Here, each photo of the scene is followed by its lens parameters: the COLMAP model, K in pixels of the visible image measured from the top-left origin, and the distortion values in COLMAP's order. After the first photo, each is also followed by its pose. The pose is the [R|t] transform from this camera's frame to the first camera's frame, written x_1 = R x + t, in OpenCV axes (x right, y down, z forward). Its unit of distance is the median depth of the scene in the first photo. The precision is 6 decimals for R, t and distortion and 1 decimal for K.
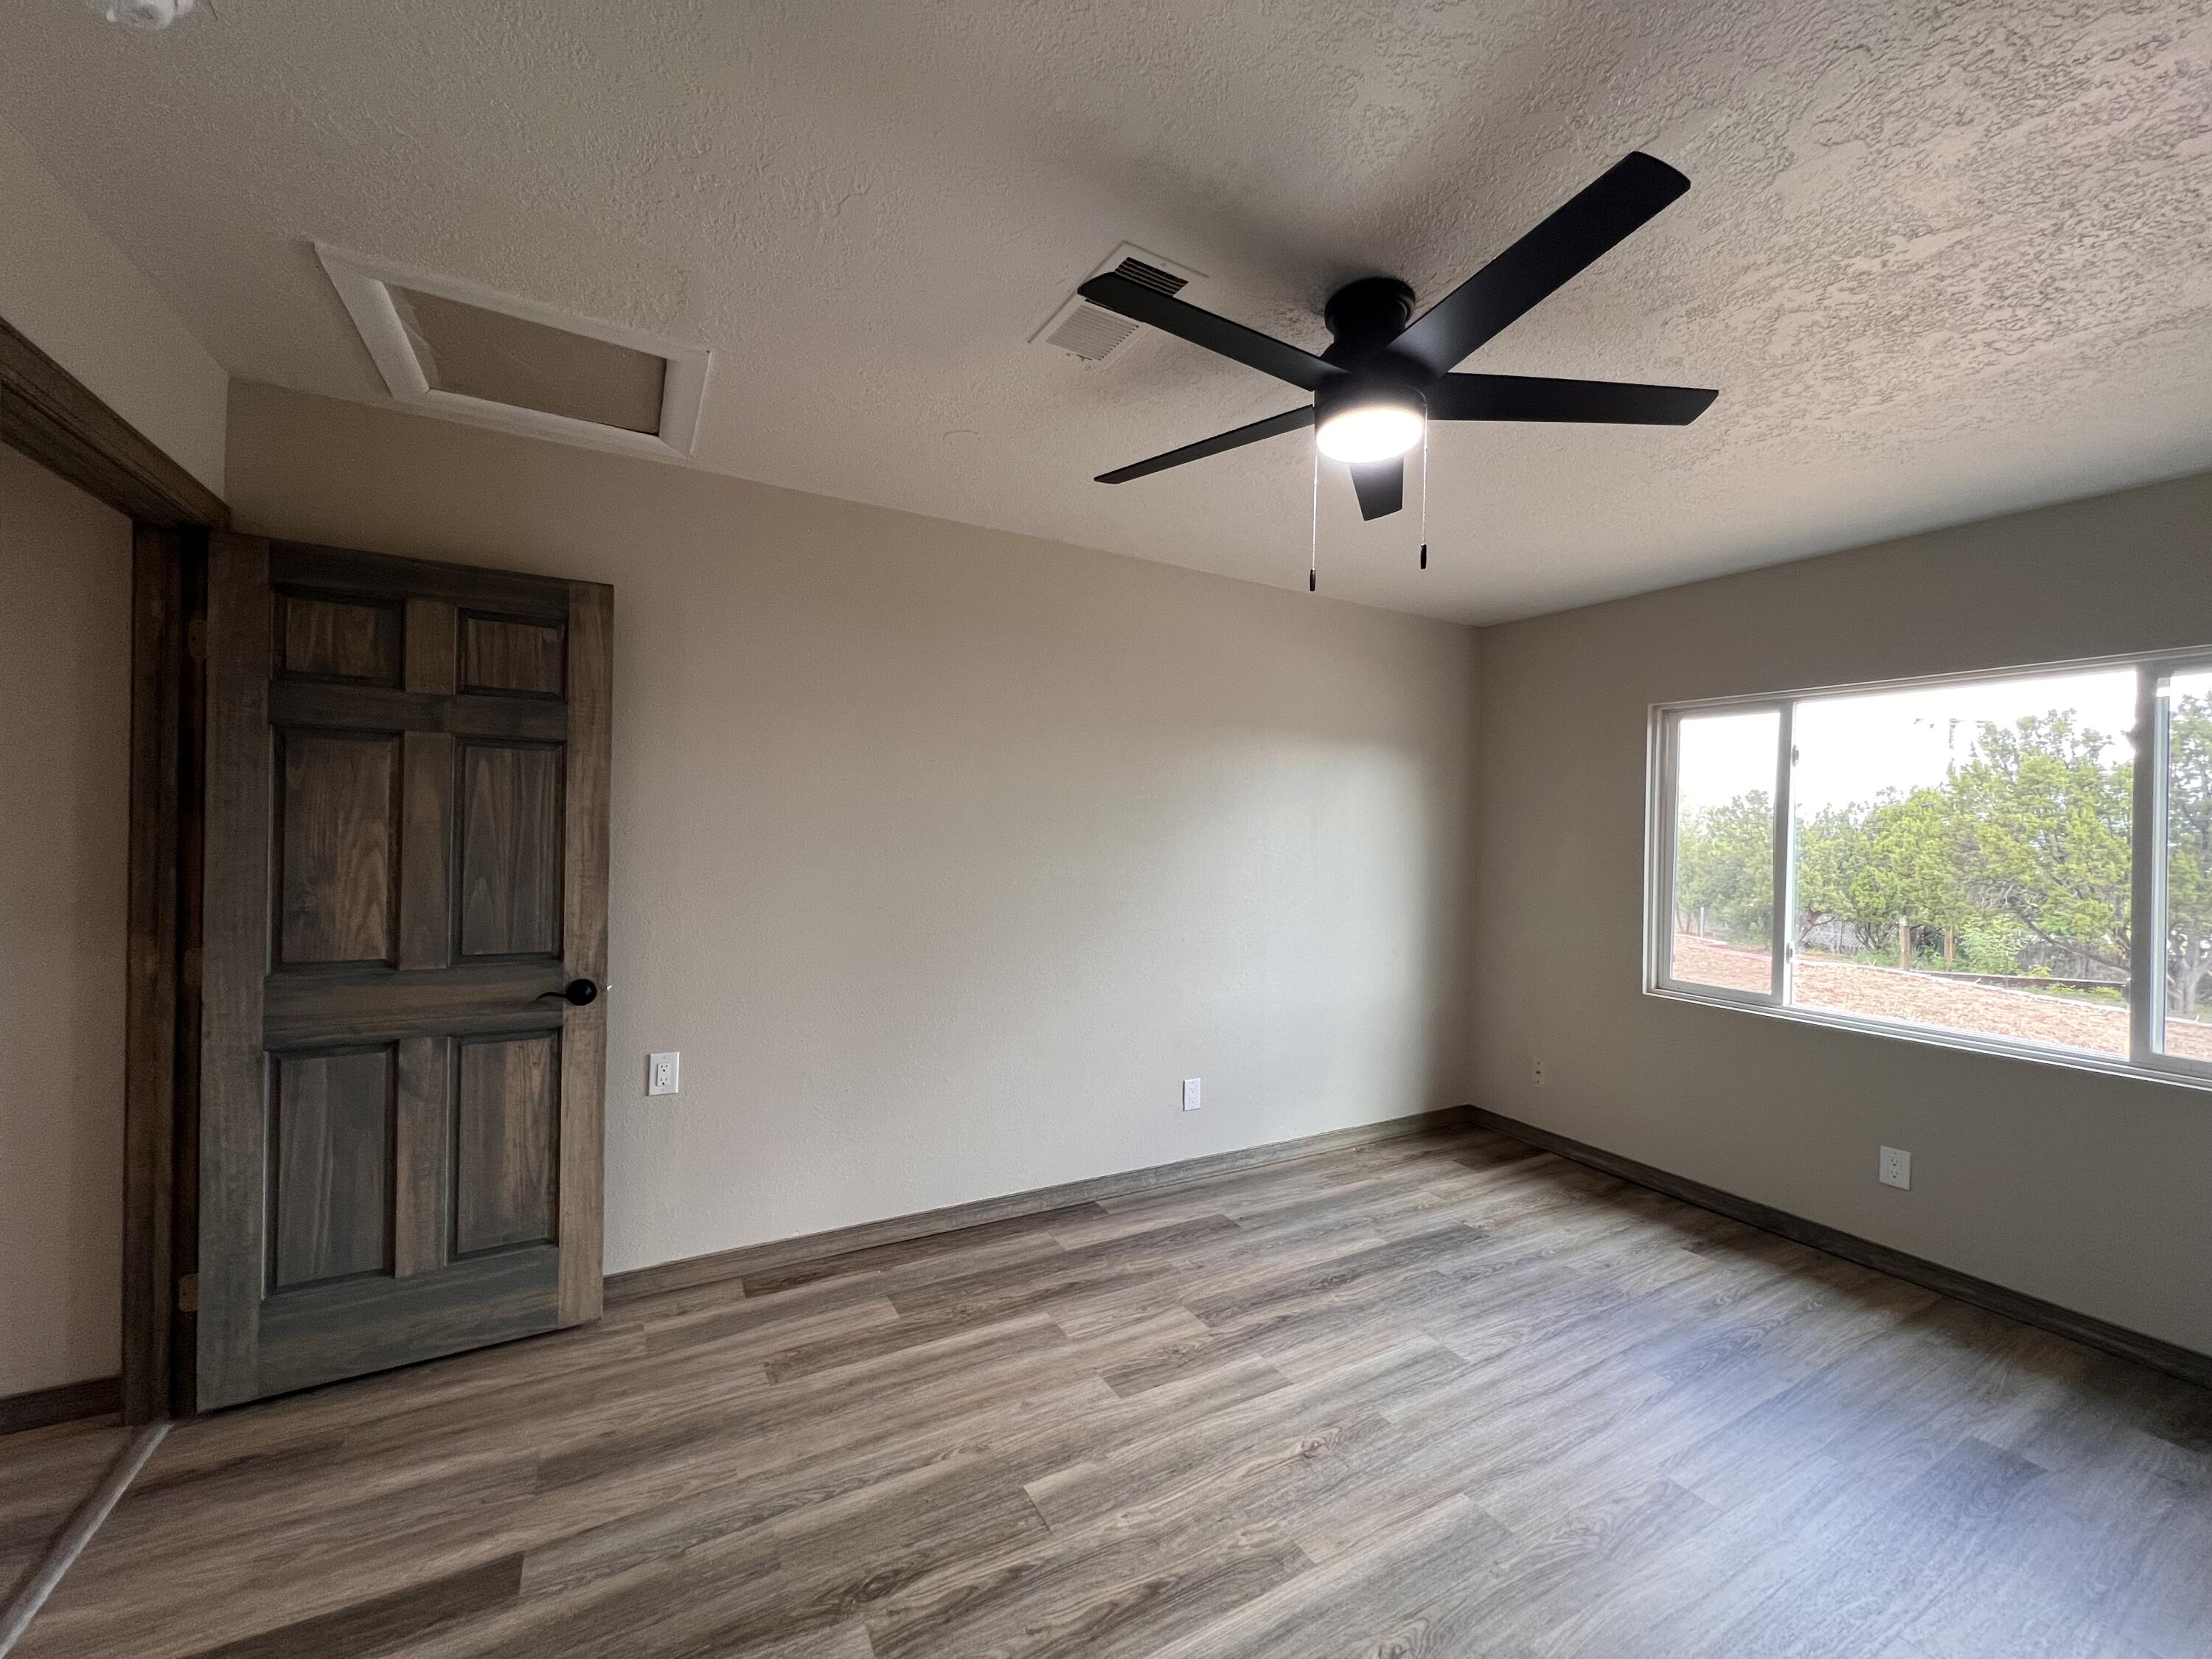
lens RADIAL K [[884.5, 0, 1106.0], [0, 884.5, 829.5], [0, 0, 1]] dist [-0.000394, 0.000150]
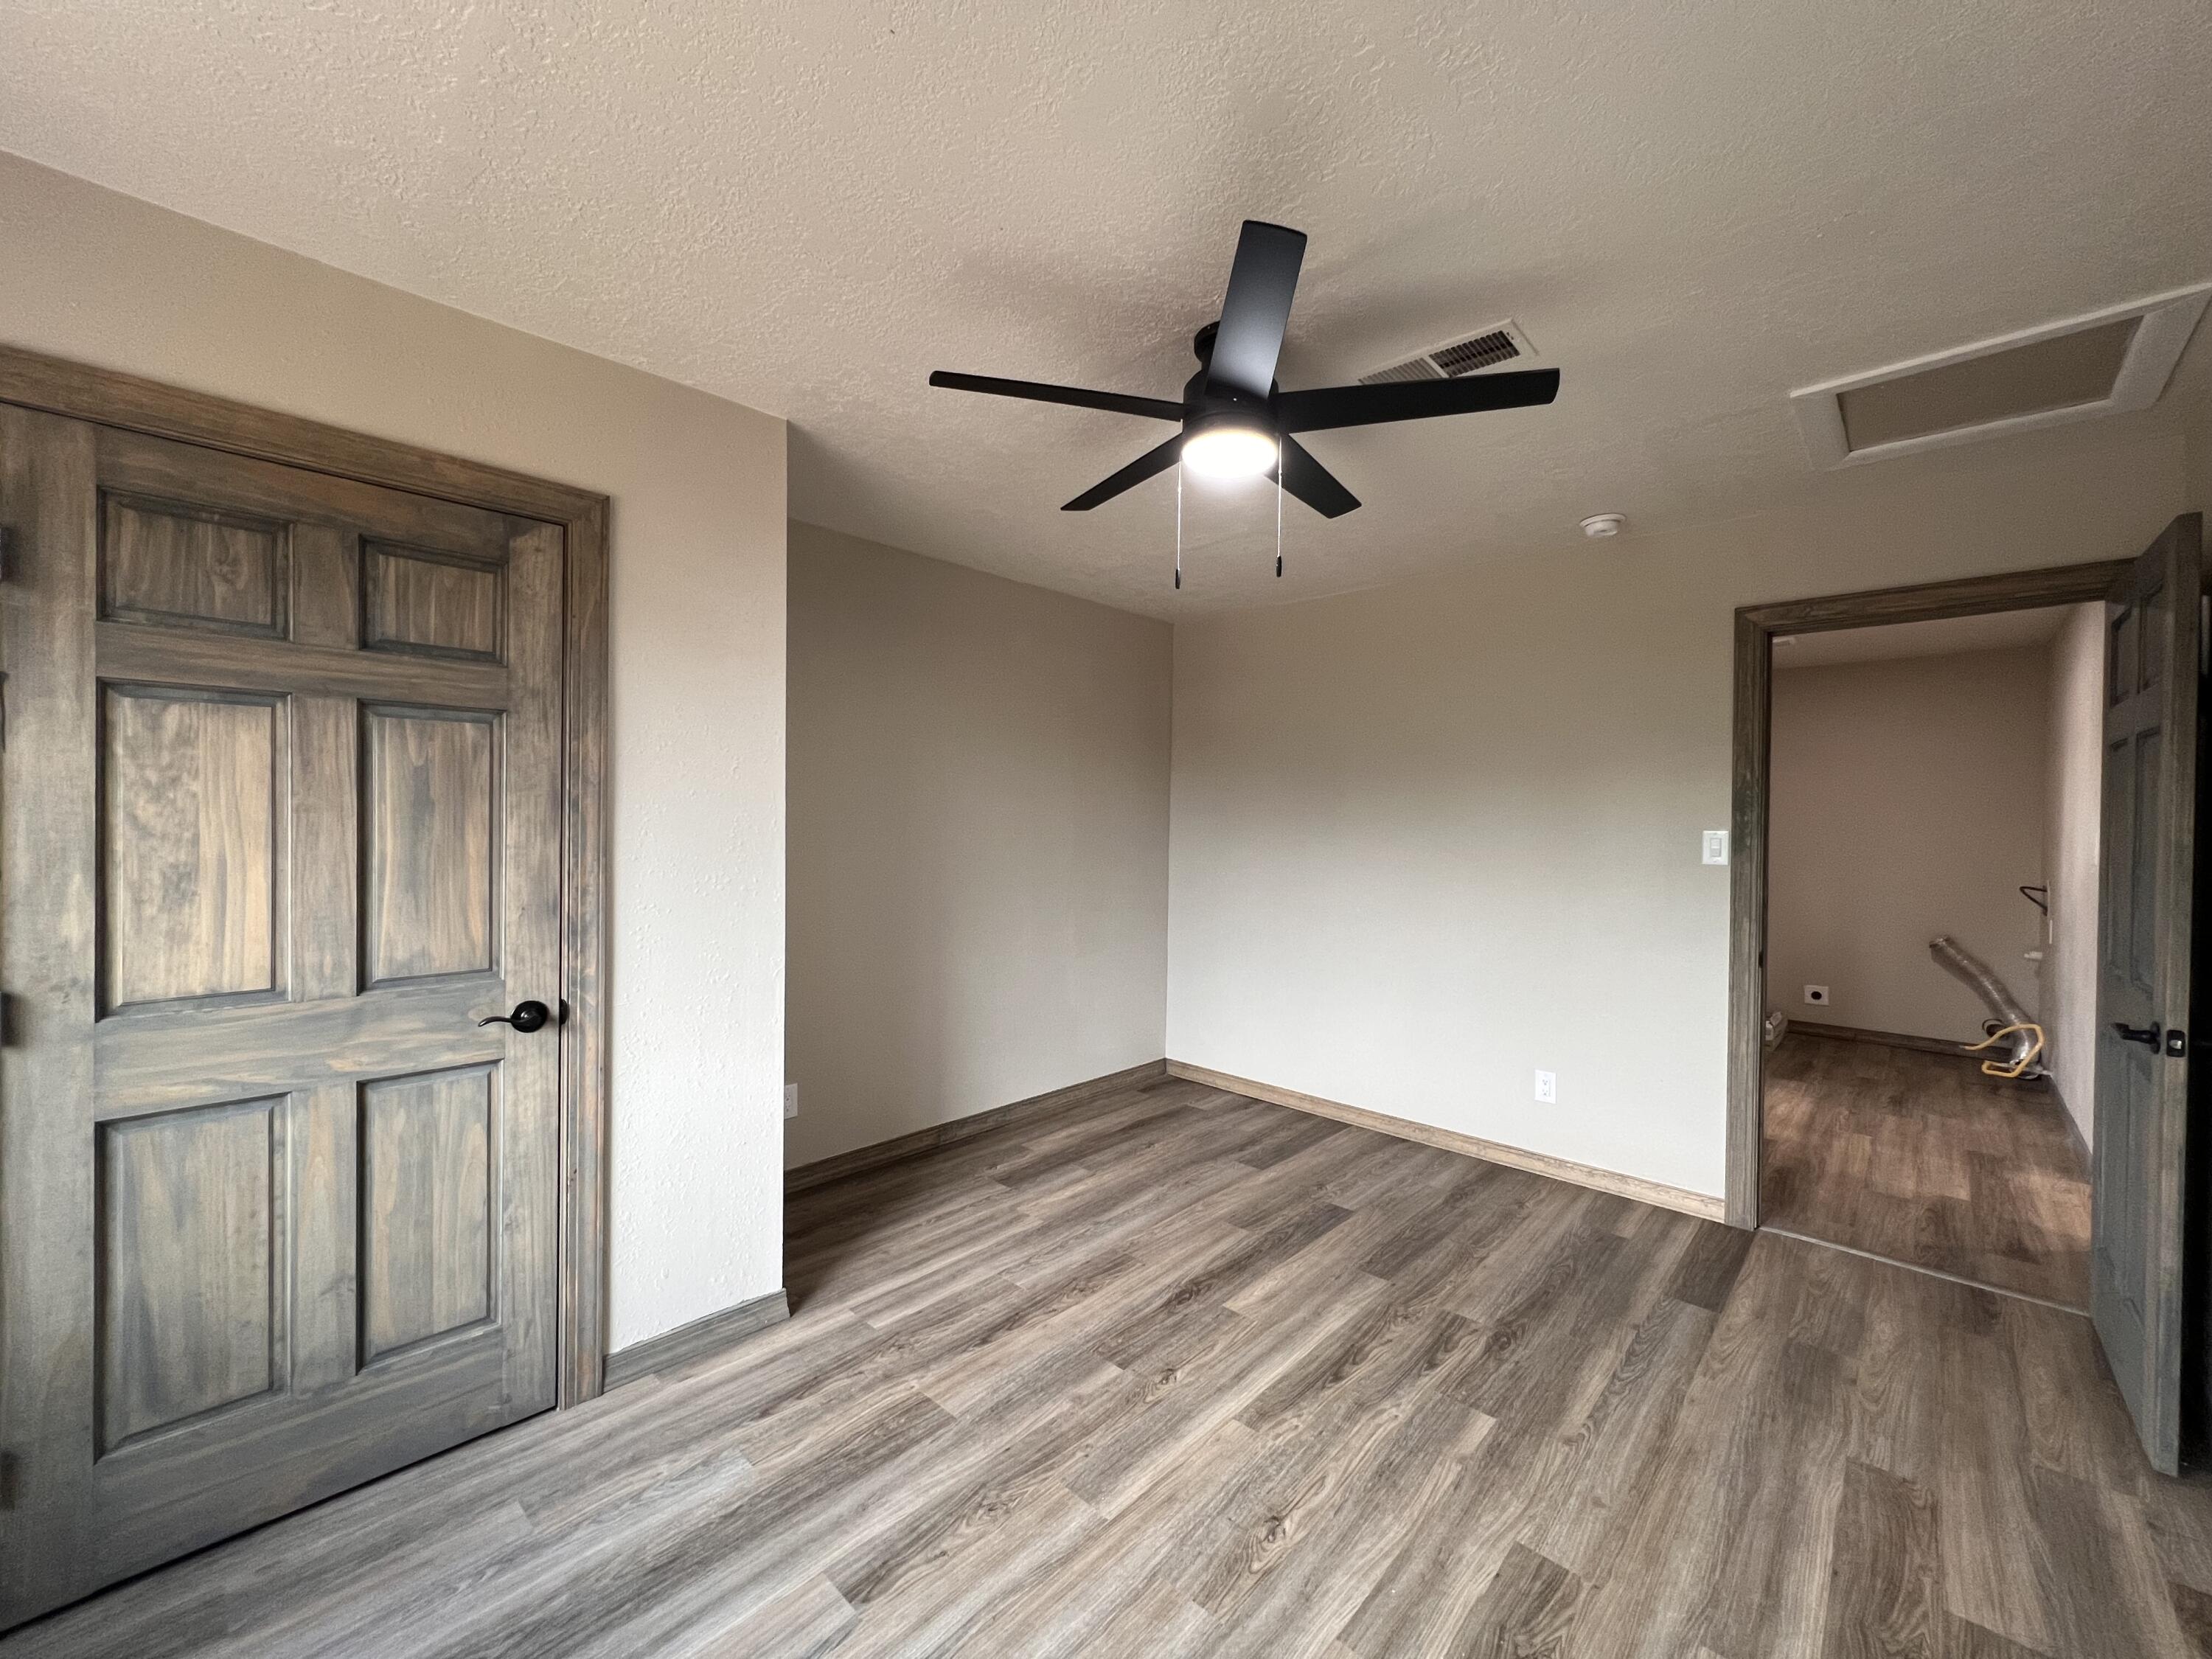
lens RADIAL K [[884.5, 0, 1106.0], [0, 884.5, 829.5], [0, 0, 1]] dist [-0.000394, 0.000150]
pose [[-0.952578, -0.032066, -0.302602, 0.622906], [-0.036212, 0.999311, 0.008097, 0.025688], [0.302134, 0.018670, -0.953083, 1.639393]]
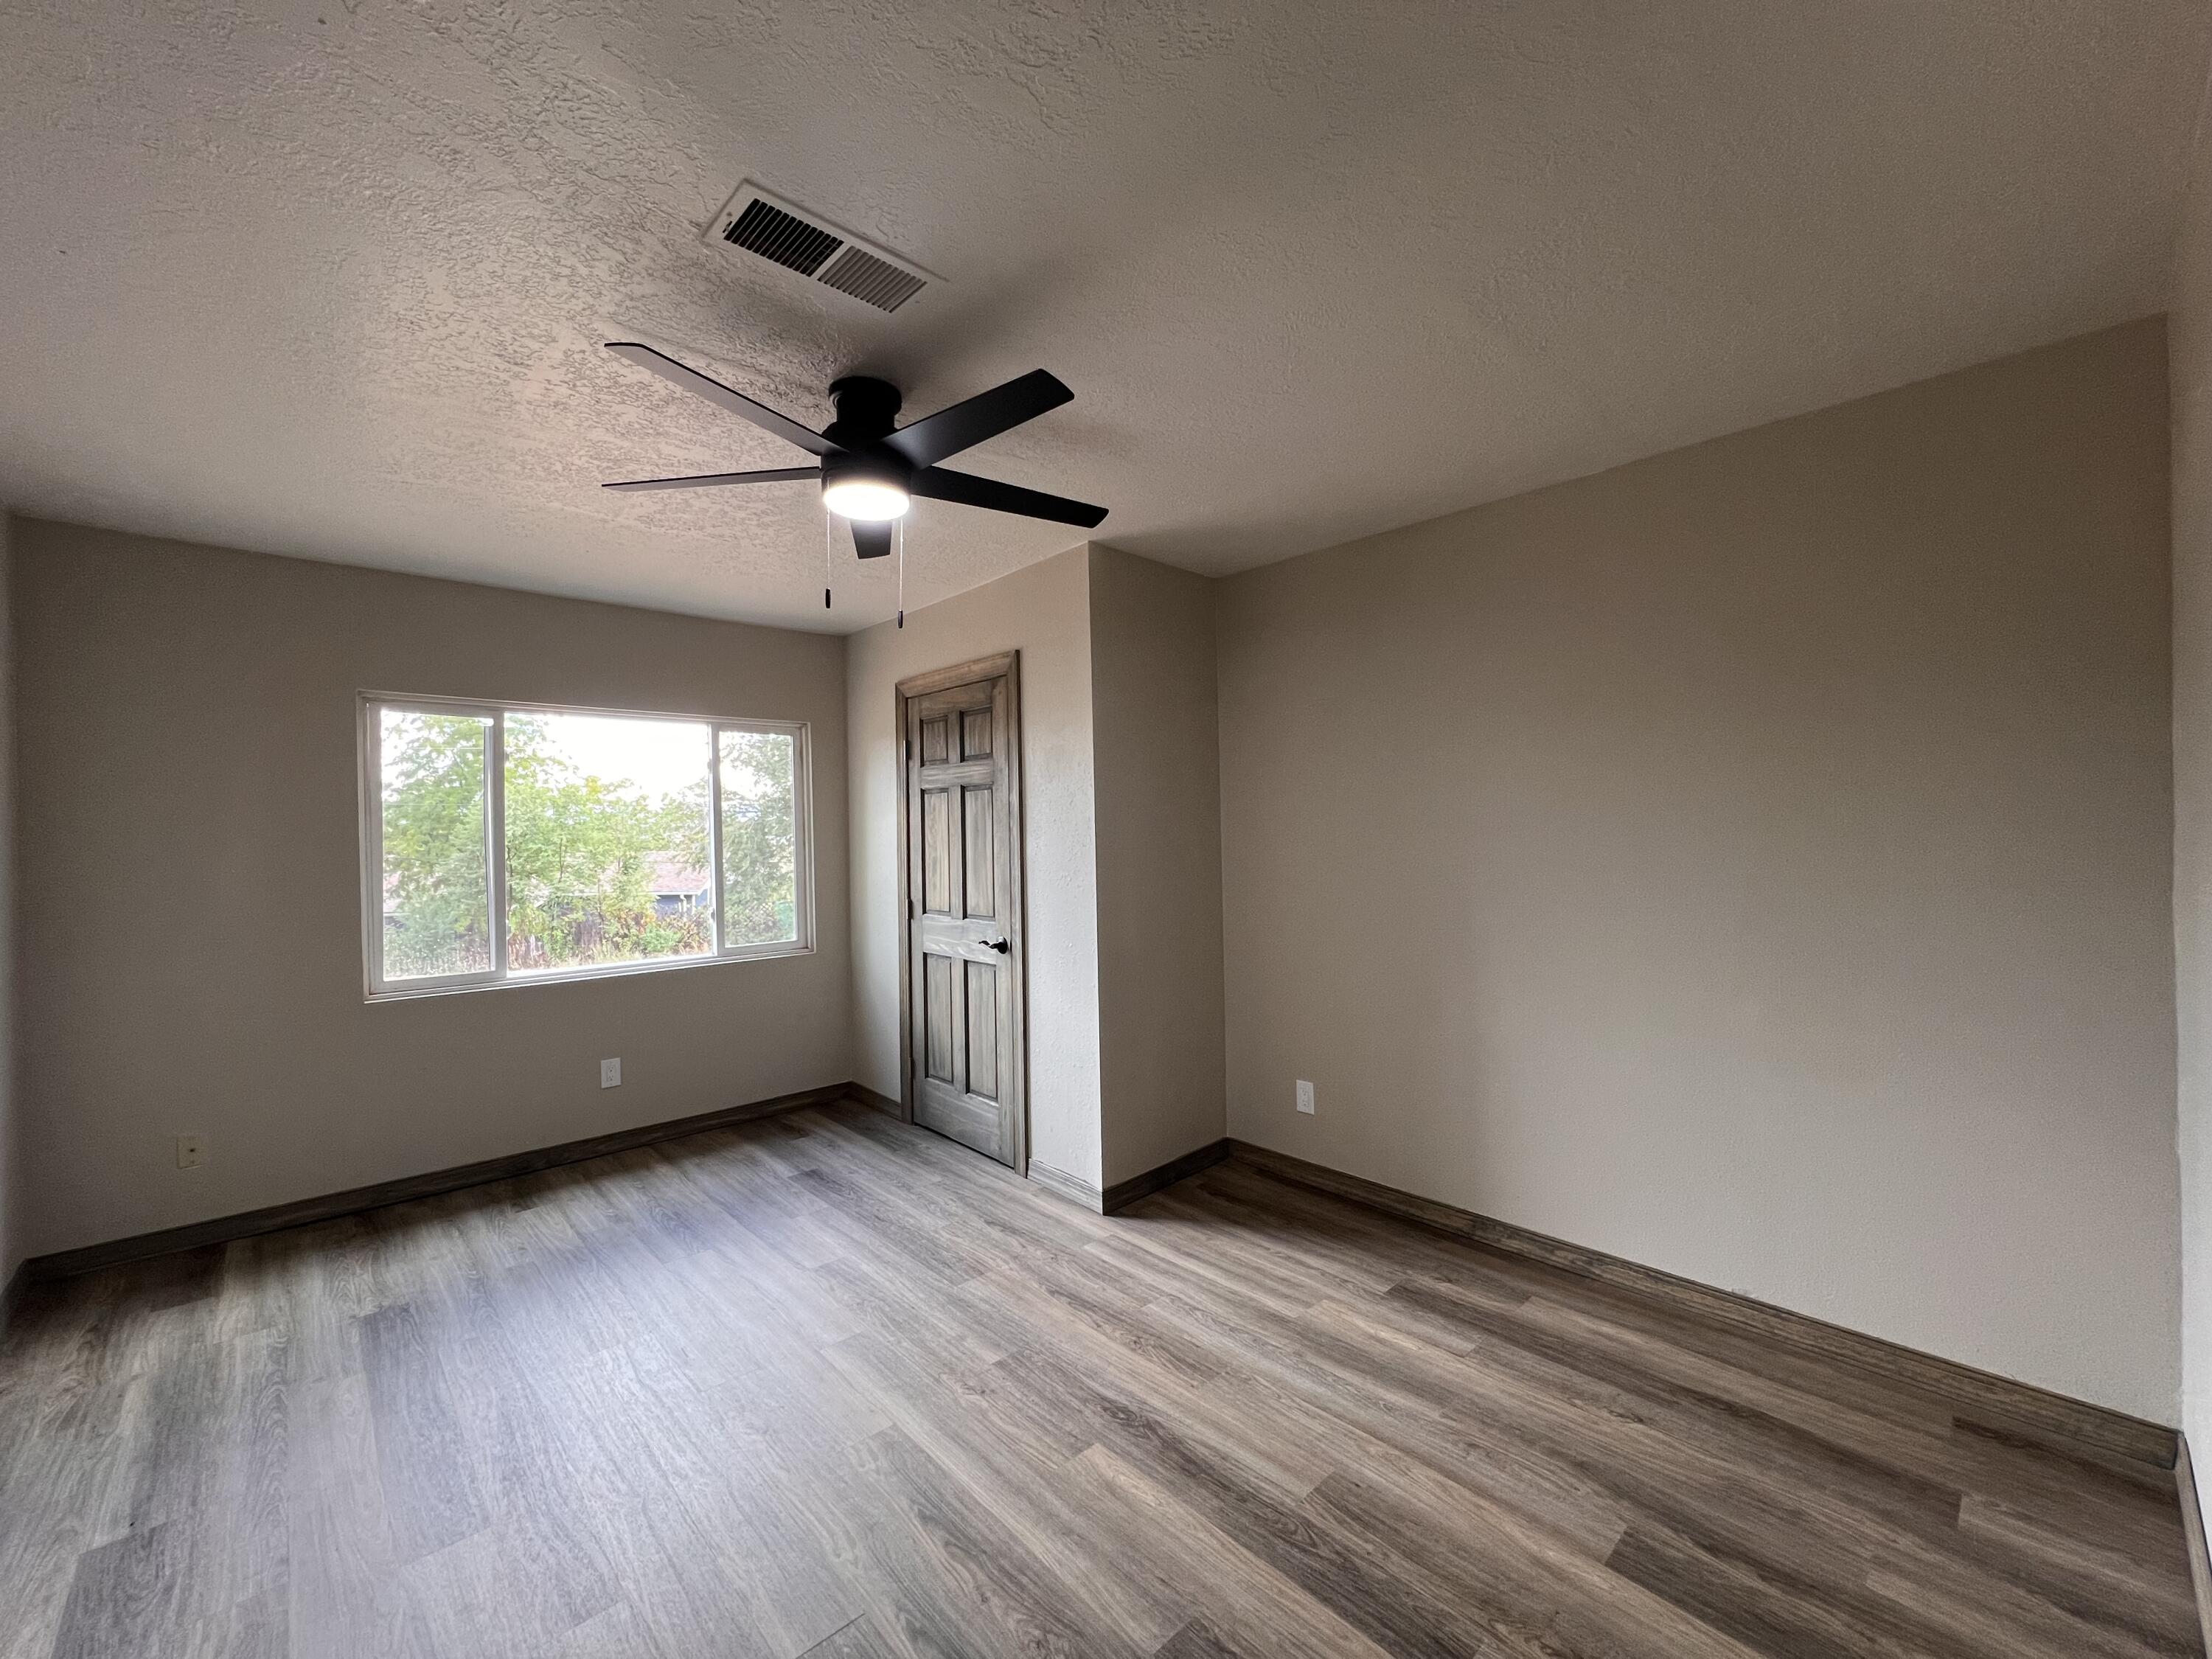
lens RADIAL K [[884.5, 0, 1106.0], [0, 884.5, 829.5], [0, 0, 1]] dist [-0.000394, 0.000150]
pose [[-0.235022, -0.016504, 0.971850, -0.791255], [0.014281, 0.999689, 0.020431, -0.005001], [-0.971885, 0.018680, -0.234714, 0.780965]]
